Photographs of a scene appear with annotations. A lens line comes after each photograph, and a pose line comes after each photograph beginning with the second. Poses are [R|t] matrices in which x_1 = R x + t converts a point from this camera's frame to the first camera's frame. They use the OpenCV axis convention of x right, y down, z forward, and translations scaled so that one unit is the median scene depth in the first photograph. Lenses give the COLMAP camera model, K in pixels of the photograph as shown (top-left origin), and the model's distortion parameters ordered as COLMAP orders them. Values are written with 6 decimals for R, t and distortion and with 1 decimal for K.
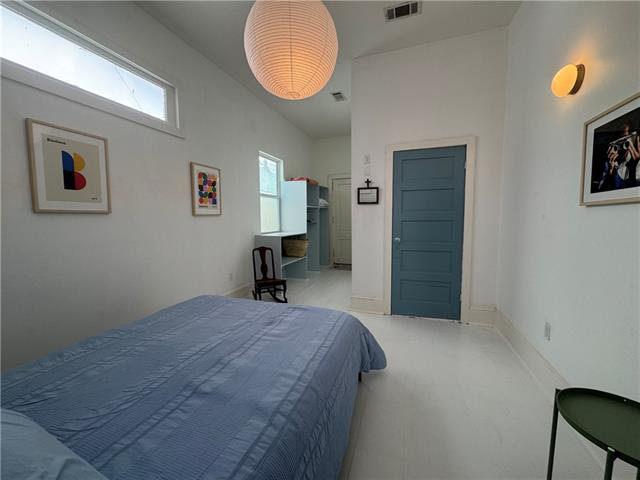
lens RADIAL K [[257.6, 0, 318.9], [0, 257.6, 239.0], [0, 0, 1]] dist [0.003004, 0.000207]
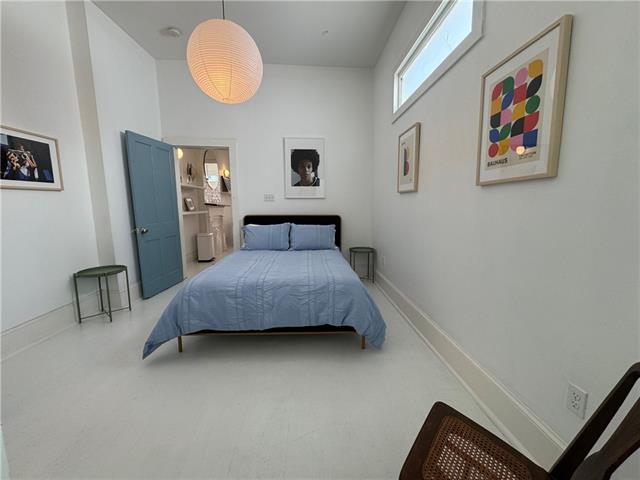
lens RADIAL K [[257.6, 0, 320.0], [0, 257.6, 240.8], [0, 0, 1]] dist [0.003004, 0.000207]
pose [[-0.914386, 0.063845, -0.399777, 0.009454], [-0.026144, 0.976113, 0.215684, -0.083633], [0.403998, 0.207670, -0.890875, 1.303894]]
